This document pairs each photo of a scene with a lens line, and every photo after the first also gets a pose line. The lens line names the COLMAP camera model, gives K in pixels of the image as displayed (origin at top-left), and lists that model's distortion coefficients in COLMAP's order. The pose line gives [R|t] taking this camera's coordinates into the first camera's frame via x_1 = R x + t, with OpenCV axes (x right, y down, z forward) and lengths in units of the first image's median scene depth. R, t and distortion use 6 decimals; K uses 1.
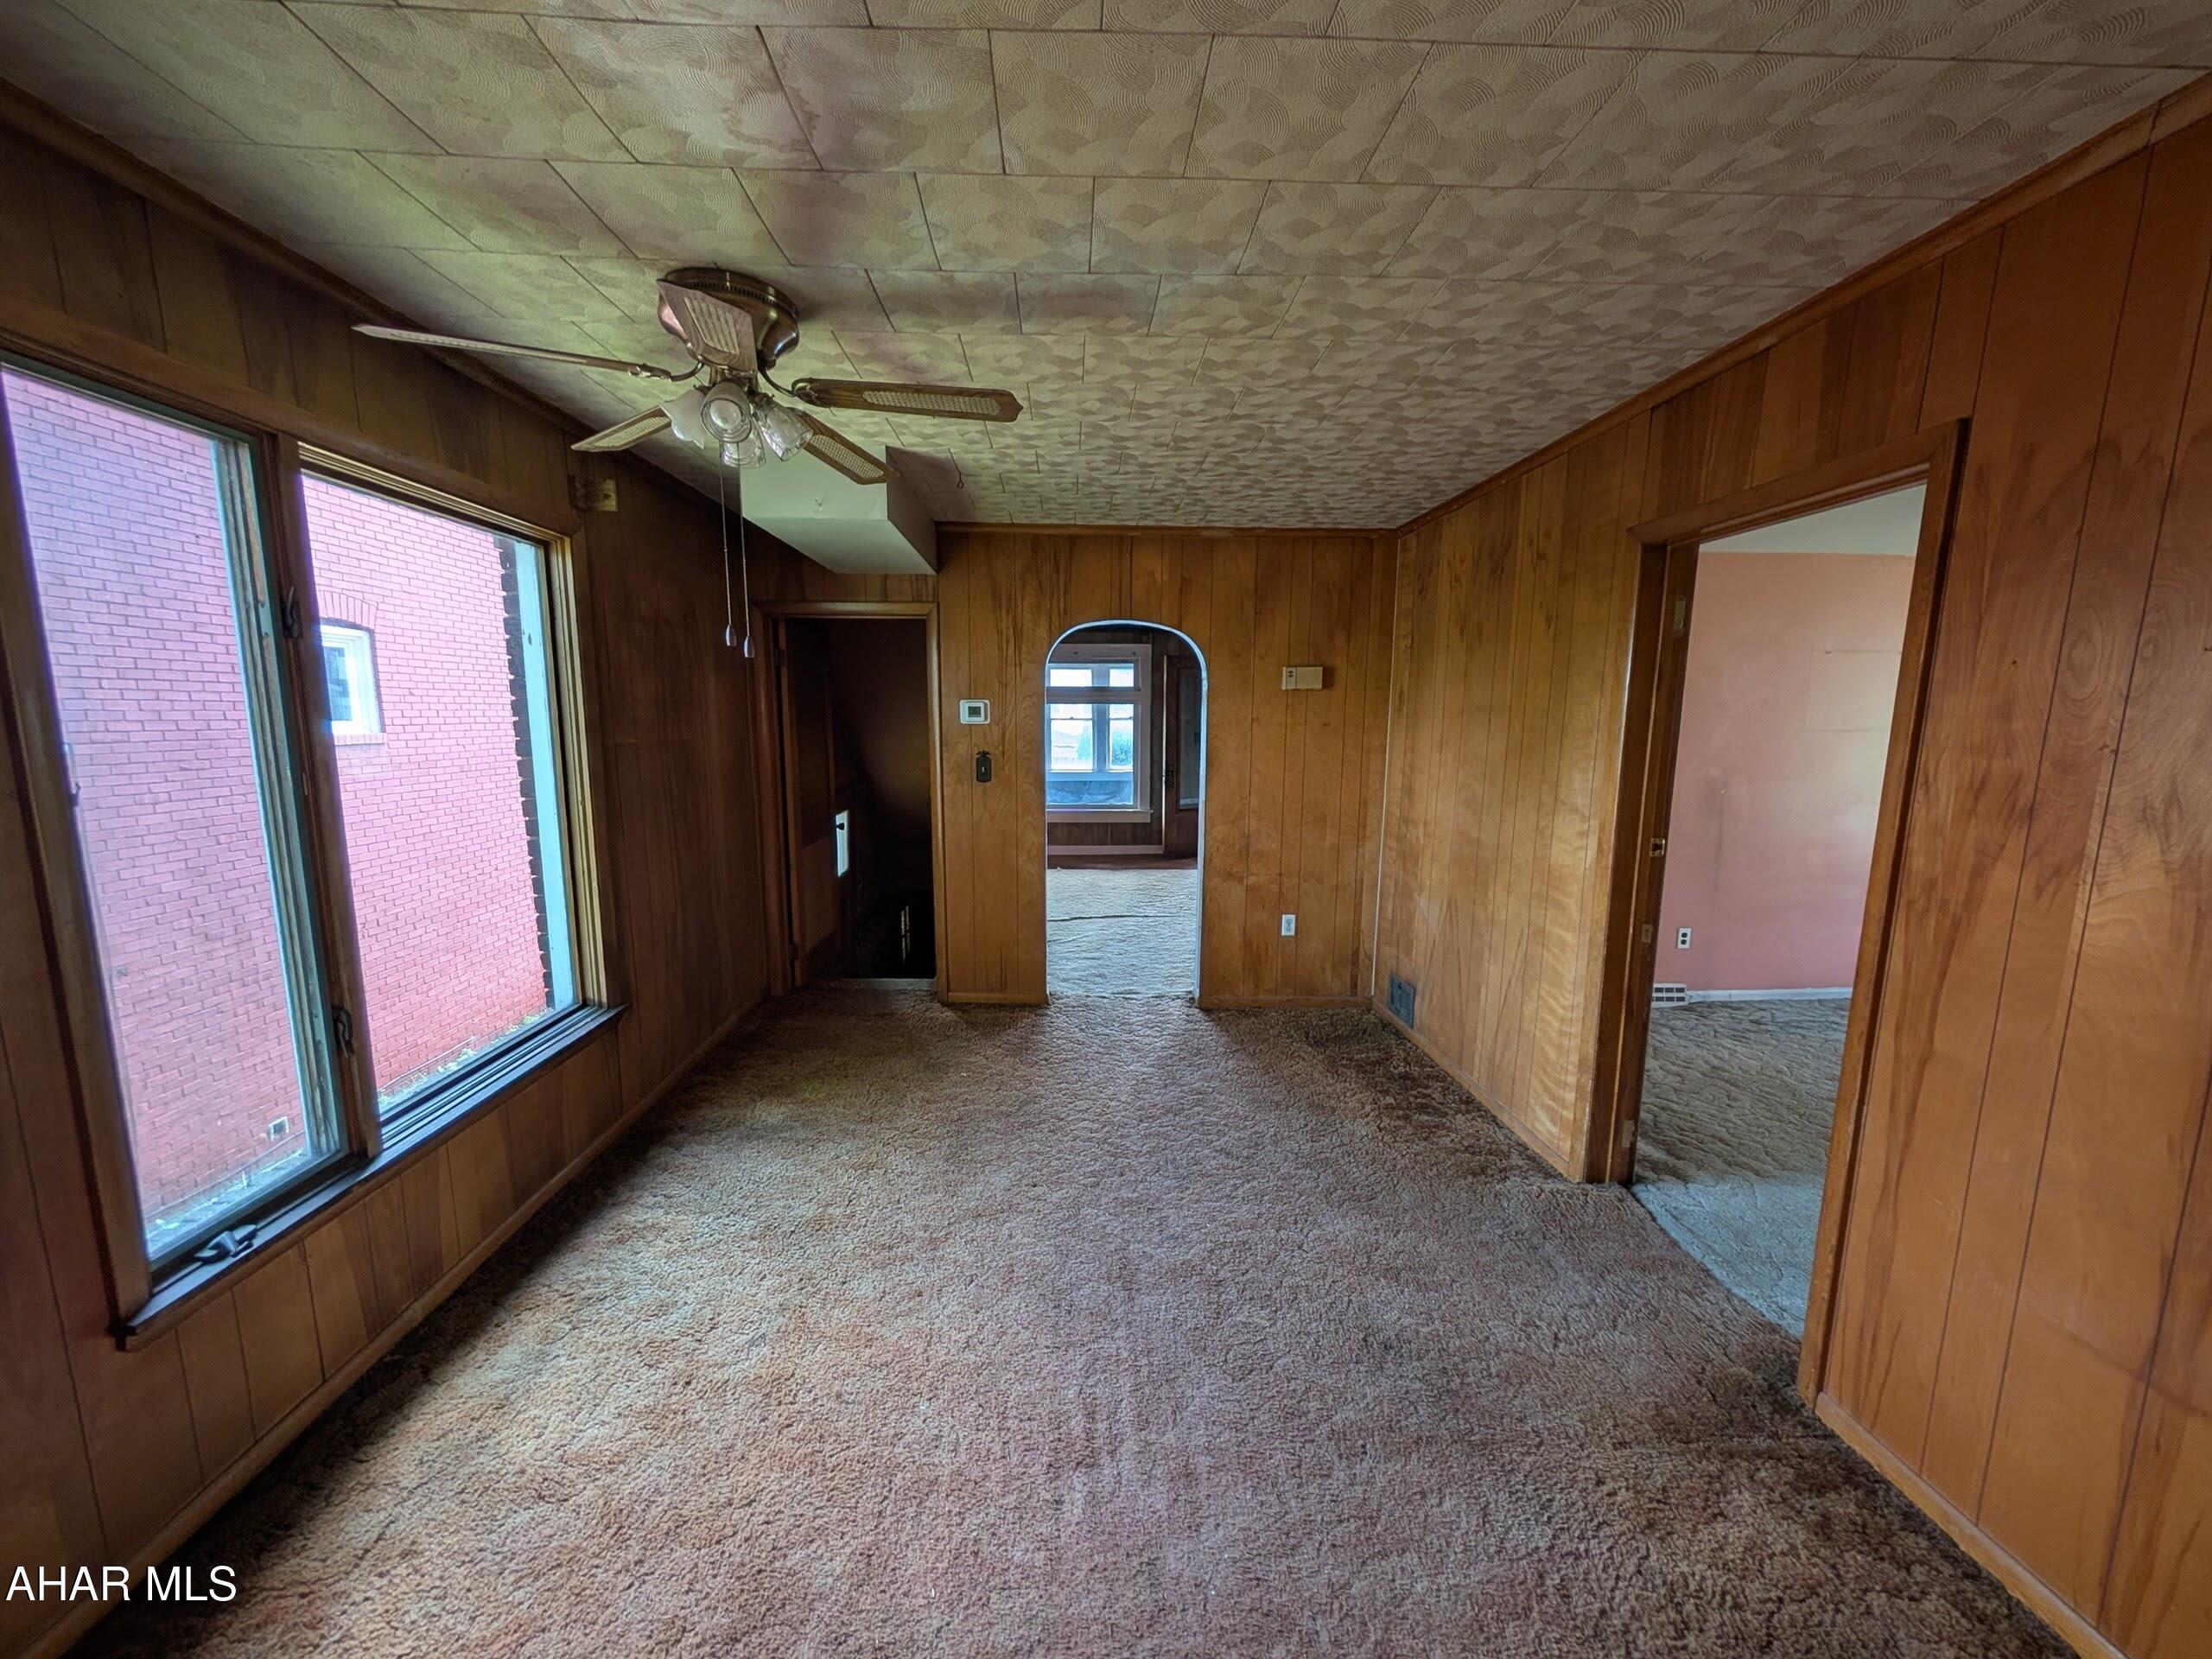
lens RADIAL K [[838.9, 0, 1100.0], [0, 838.9, 839.3], [0, 0, 1]] dist [0.001265, 0.000115]
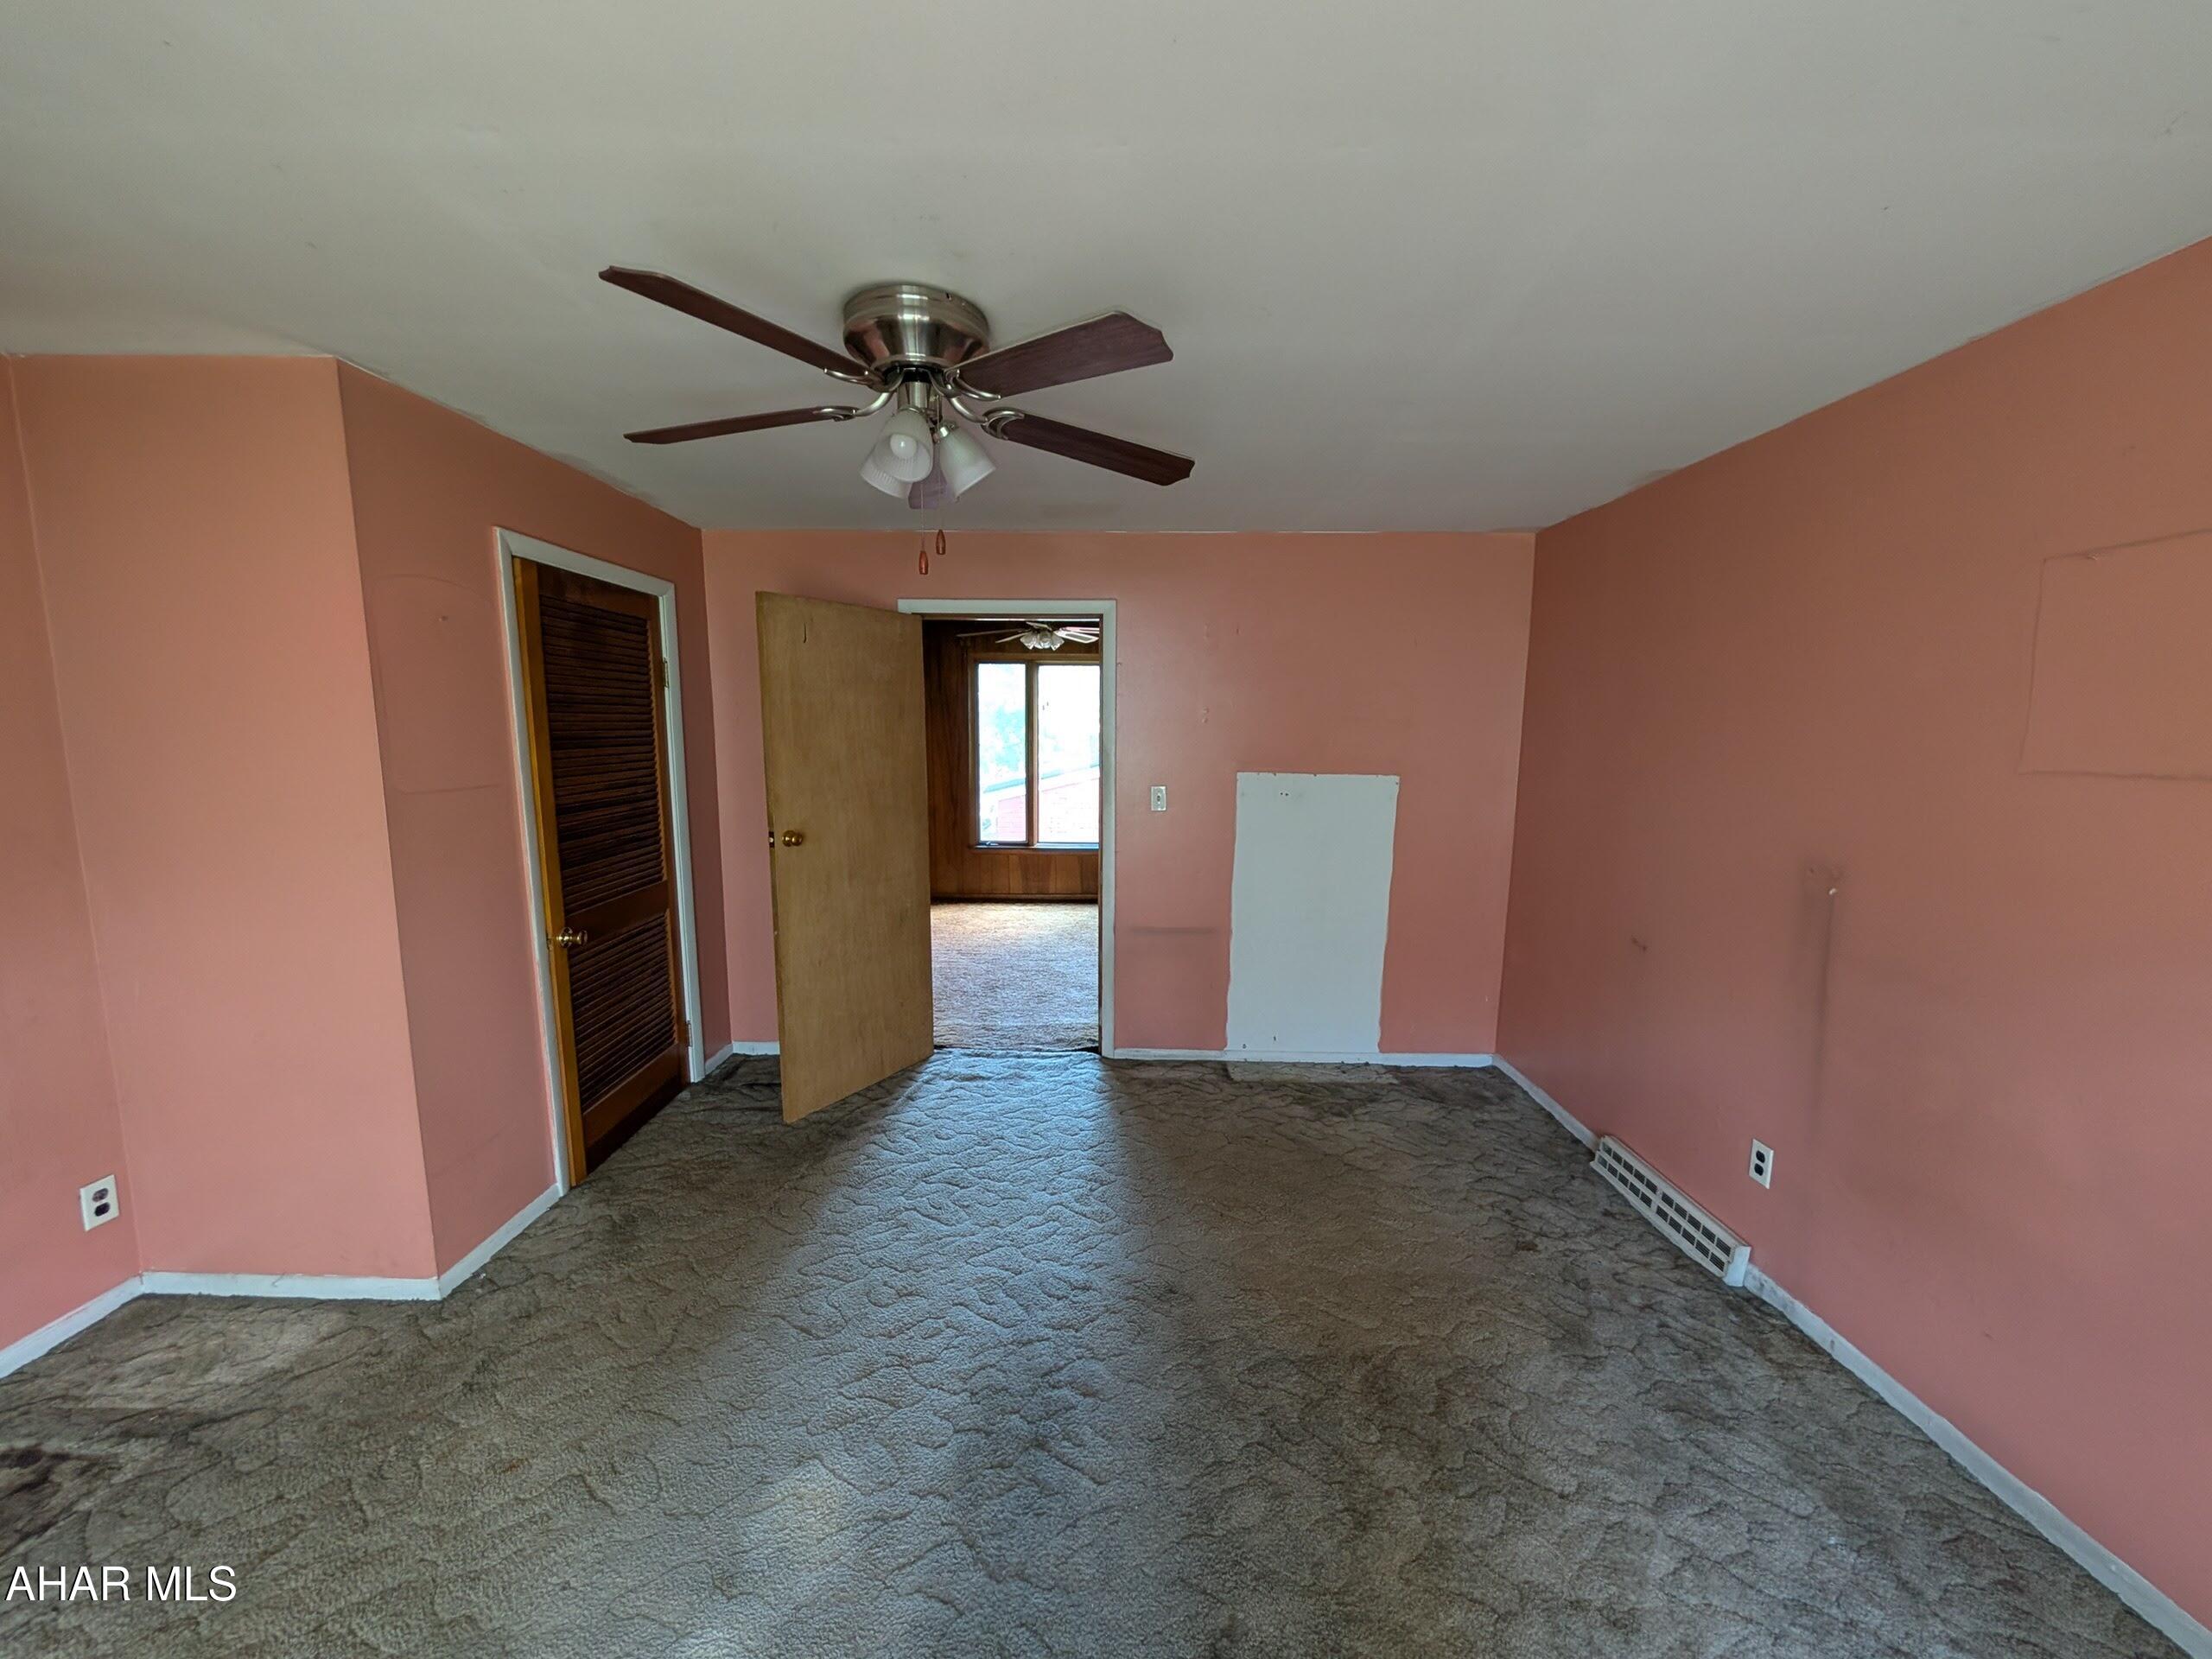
lens RADIAL K [[838.9, 0, 1100.0], [0, 838.9, 839.3], [0, 0, 1]] dist [0.001265, 0.000115]
pose [[-0.035501, 0.128580, -0.991064, 1.198753], [-0.156152, 0.978794, 0.132581, -0.082400], [0.987095, 0.159464, -0.014670, 0.574996]]
